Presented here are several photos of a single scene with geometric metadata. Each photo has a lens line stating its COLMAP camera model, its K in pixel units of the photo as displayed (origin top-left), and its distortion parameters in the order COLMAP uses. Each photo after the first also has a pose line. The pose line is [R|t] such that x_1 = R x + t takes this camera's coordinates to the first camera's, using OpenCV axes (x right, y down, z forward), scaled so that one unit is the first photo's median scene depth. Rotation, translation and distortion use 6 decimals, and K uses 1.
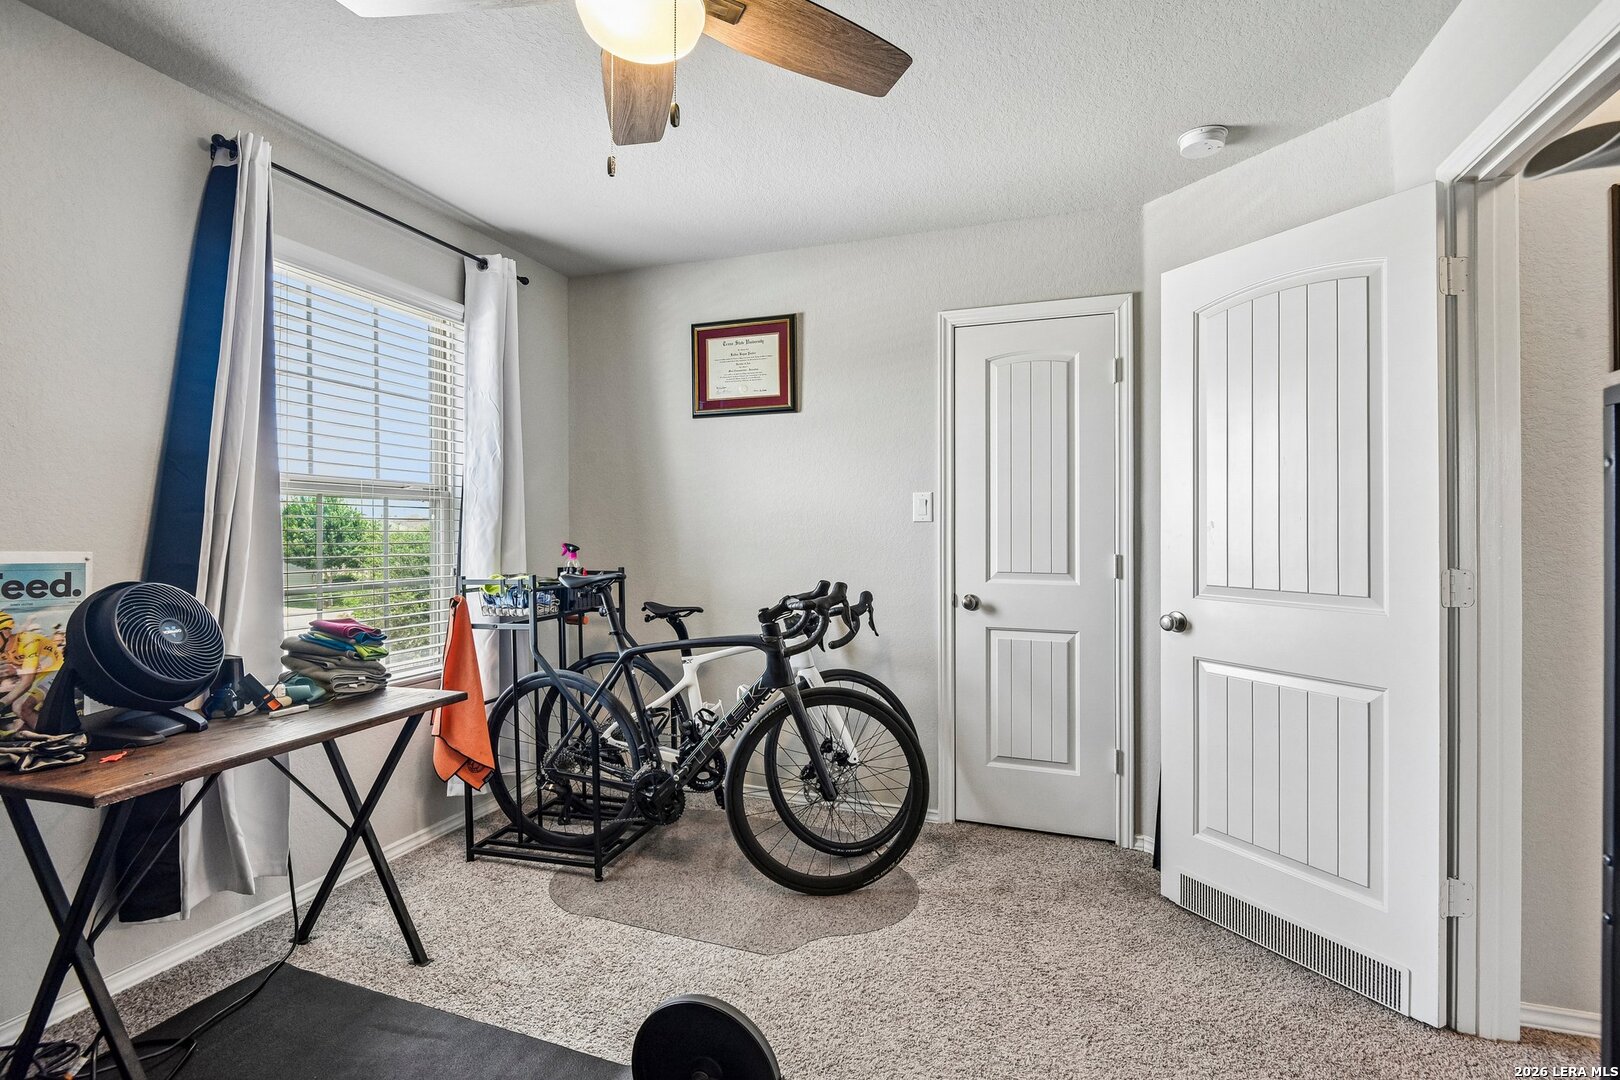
lens RADIAL K [[755.5, 0, 805.3], [0, 755.5, 534.0], [0, 0, 1]] dist [-0.004520, -0.008931]
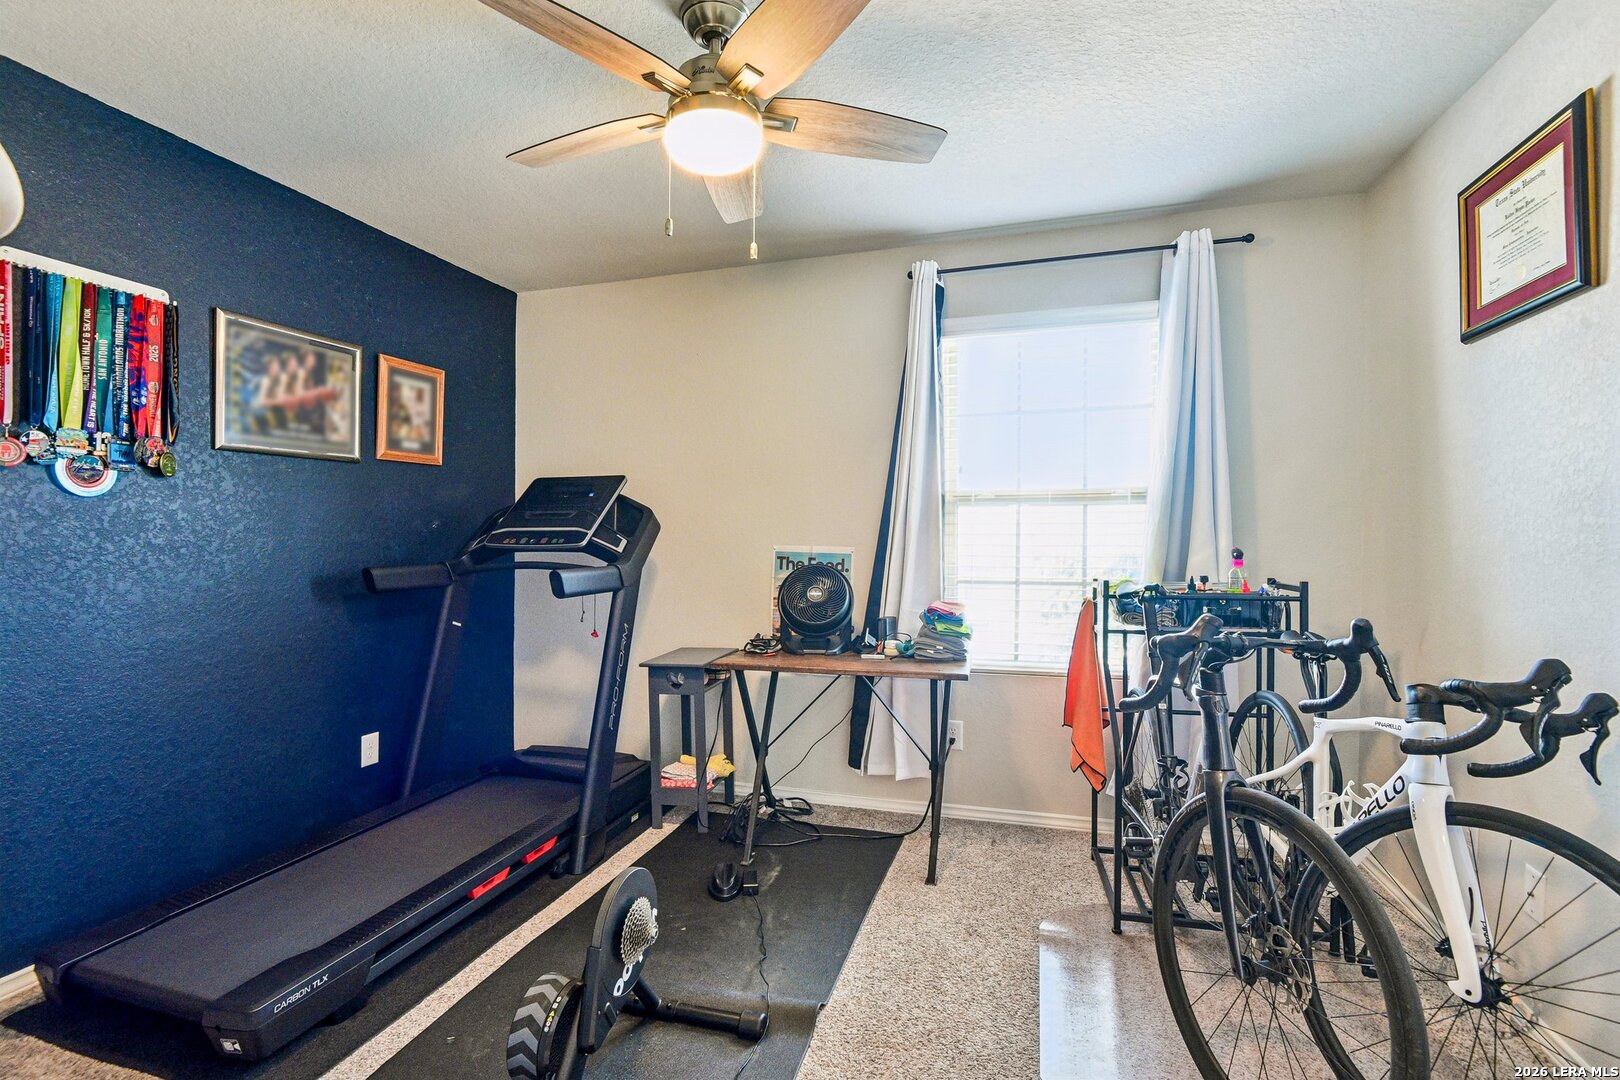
lens RADIAL K [[699.6, 0, 788.1], [0, 699.6, 531.0], [0, 0, 1]] dist [-0.000991, -0.014942]
pose [[0.000285, 0.002036, -0.999998, 0.417076], [0.007914, 0.999967, 0.002038, -0.012116], [0.999969, -0.007914, 0.000268, 0.485251]]
